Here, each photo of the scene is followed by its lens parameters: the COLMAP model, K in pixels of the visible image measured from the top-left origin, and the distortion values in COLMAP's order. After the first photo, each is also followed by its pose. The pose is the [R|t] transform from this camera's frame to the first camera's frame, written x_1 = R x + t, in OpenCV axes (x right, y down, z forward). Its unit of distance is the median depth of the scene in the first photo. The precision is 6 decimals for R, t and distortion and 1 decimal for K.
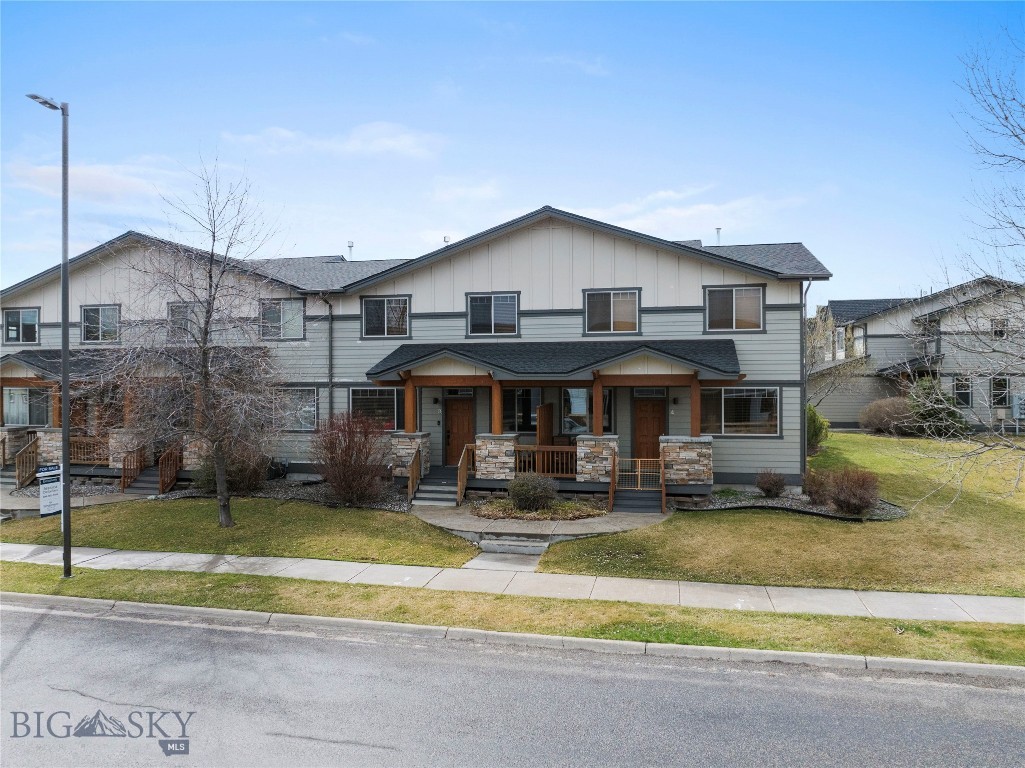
lens RADIAL K [[744.9, 0, 493.1], [0, 744.9, 388.6], [0, 0, 1]] dist [-0.046747, 0.001421]
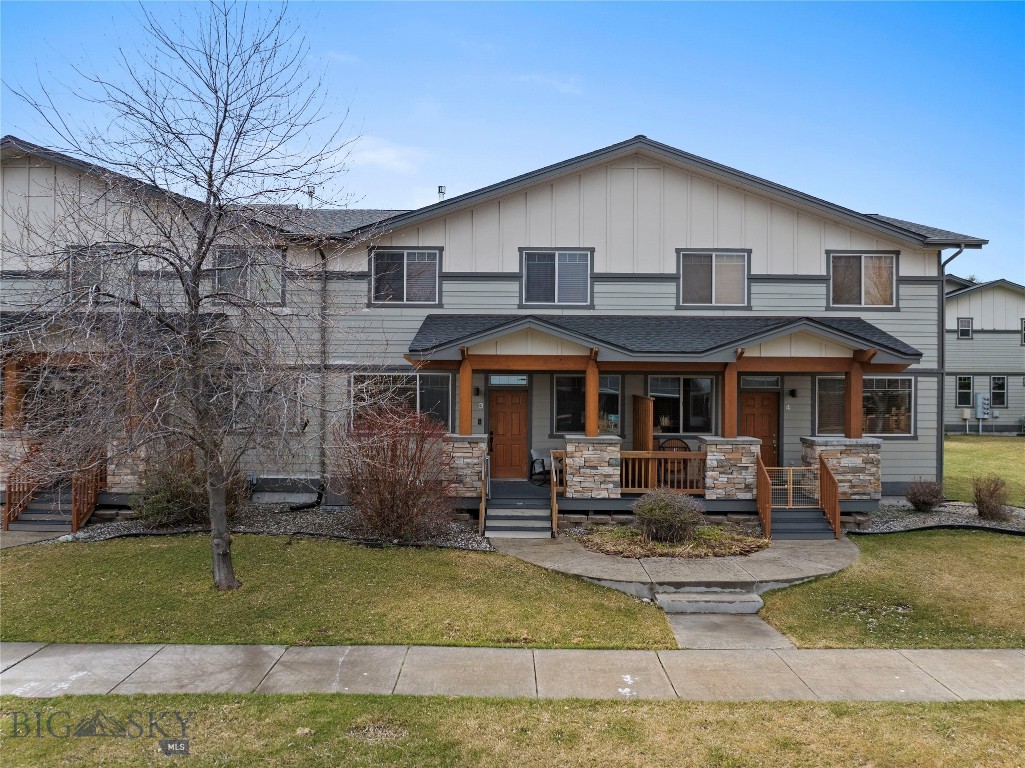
lens RADIAL K [[744.9, 0, 499.1], [0, 744.9, 380.7], [0, 0, 1]] dist [-0.046747, 0.001421]
pose [[0.975507, 0.011945, 0.219646, -0.246418], [-0.008950, 0.999853, -0.014624, 0.018626], [-0.219788, 0.012300, 0.975470, 0.311219]]
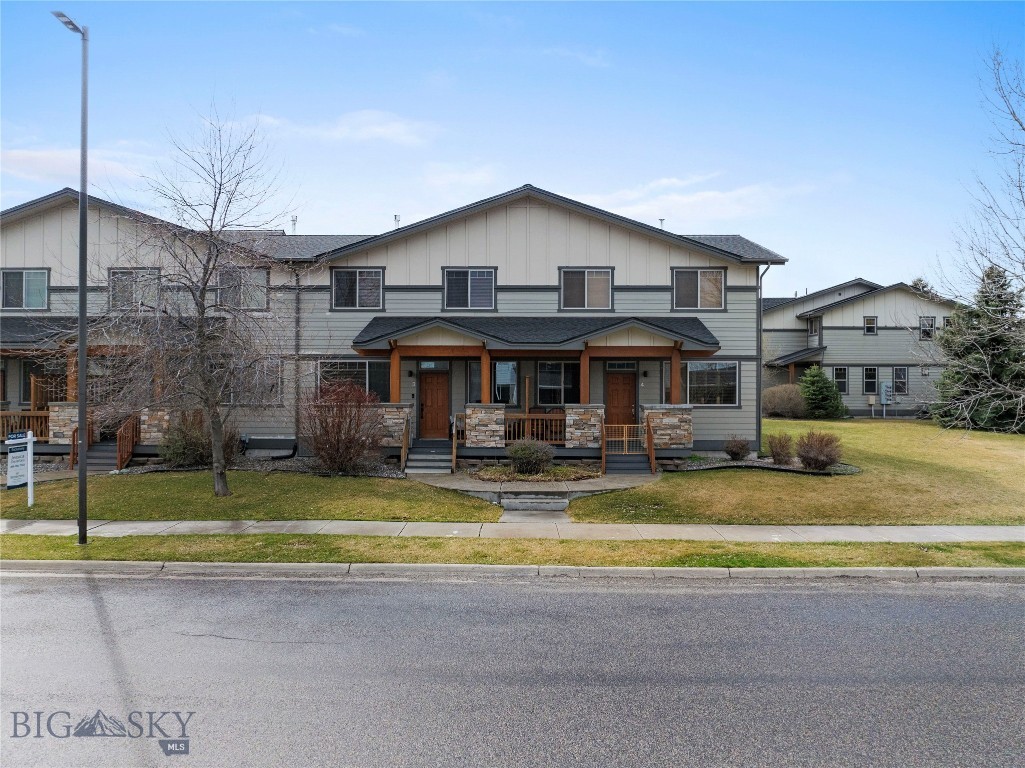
lens RADIAL K [[744.9, 0, 498.1], [0, 744.9, 385.3], [0, 0, 1]] dist [-0.046747, 0.001421]
pose [[0.978770, 0.007217, 0.204834, -0.188150], [-0.005203, 0.999933, -0.010370, 0.047327], [-0.204895, 0.009084, 0.978742, 0.000173]]
